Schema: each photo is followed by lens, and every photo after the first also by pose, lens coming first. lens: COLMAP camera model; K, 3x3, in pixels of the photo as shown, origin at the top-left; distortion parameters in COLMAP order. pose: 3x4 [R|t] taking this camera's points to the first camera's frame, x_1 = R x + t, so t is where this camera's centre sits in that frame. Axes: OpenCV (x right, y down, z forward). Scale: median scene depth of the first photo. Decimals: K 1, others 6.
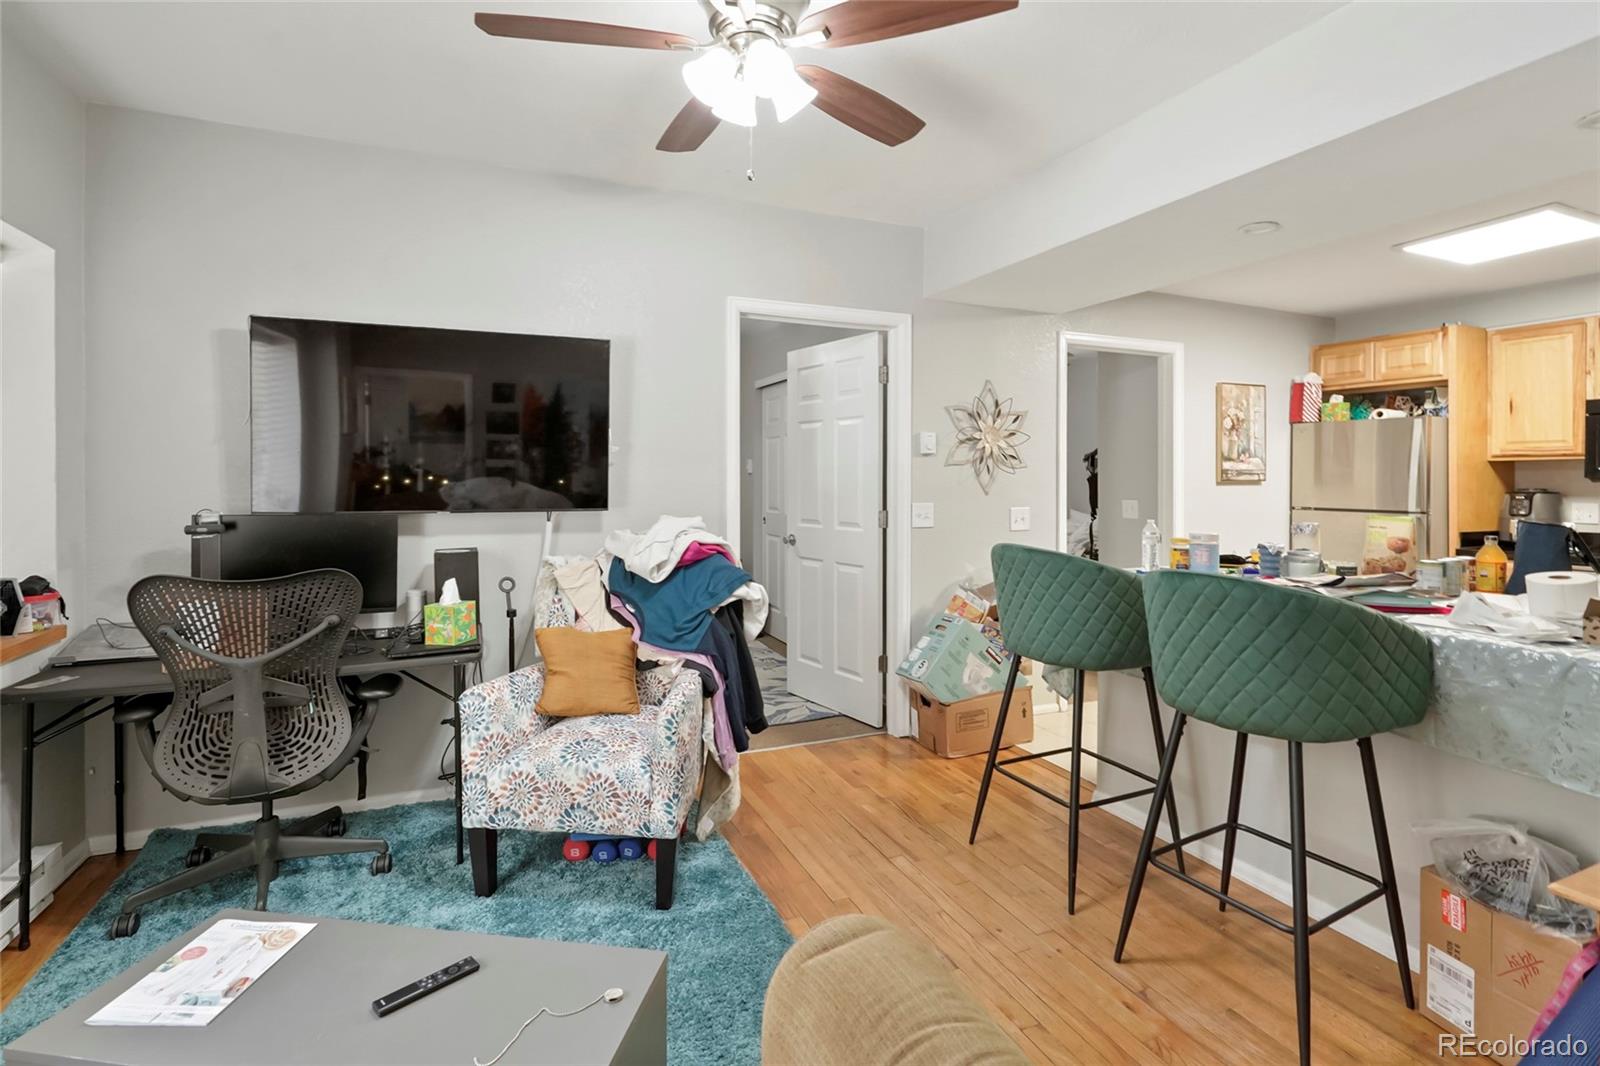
lens RADIAL K [[752.4, 0, 822.4], [0, 752.4, 478.8], [0, 0, 1]] dist [-0.000463, 0.001346]
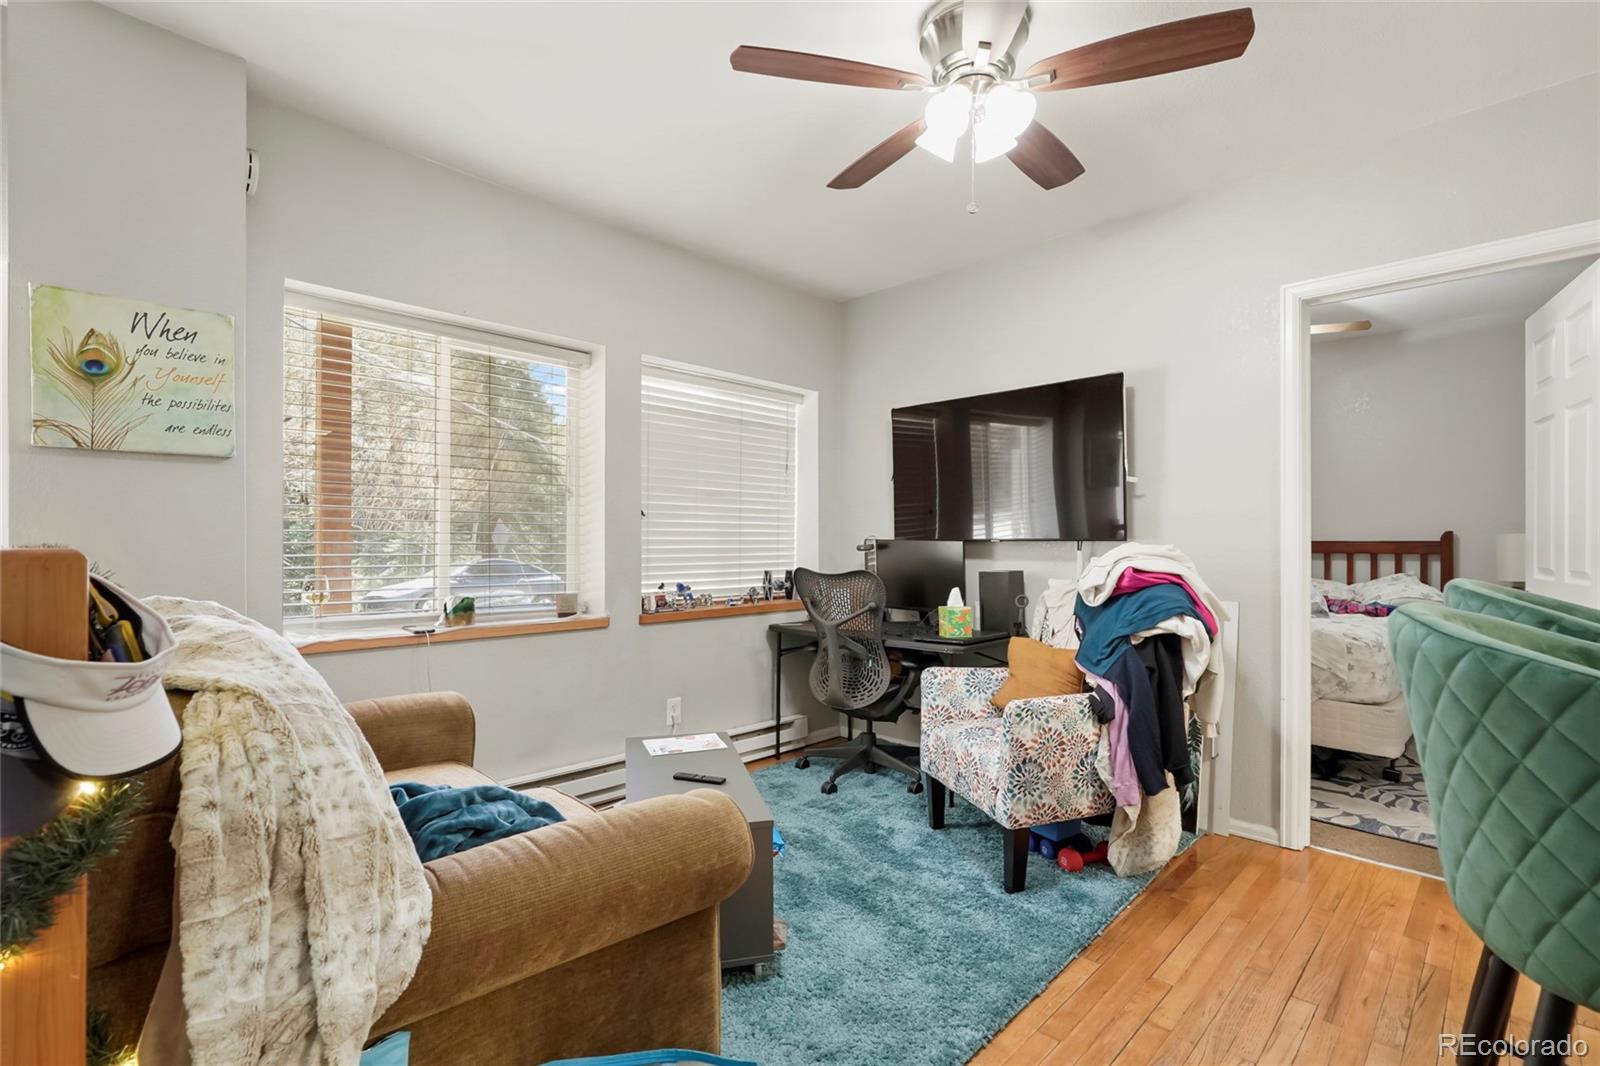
lens RADIAL K [[752.4, 0, 808.1], [0, 752.4, 540.4], [0, 0, 1]] dist [-0.000463, 0.001346]
pose [[0.372316, -0.004690, -0.928094, 0.650032], [0.002638, 0.999989, -0.003995, 0.058712], [0.928102, -0.000961, 0.372324, 0.298933]]
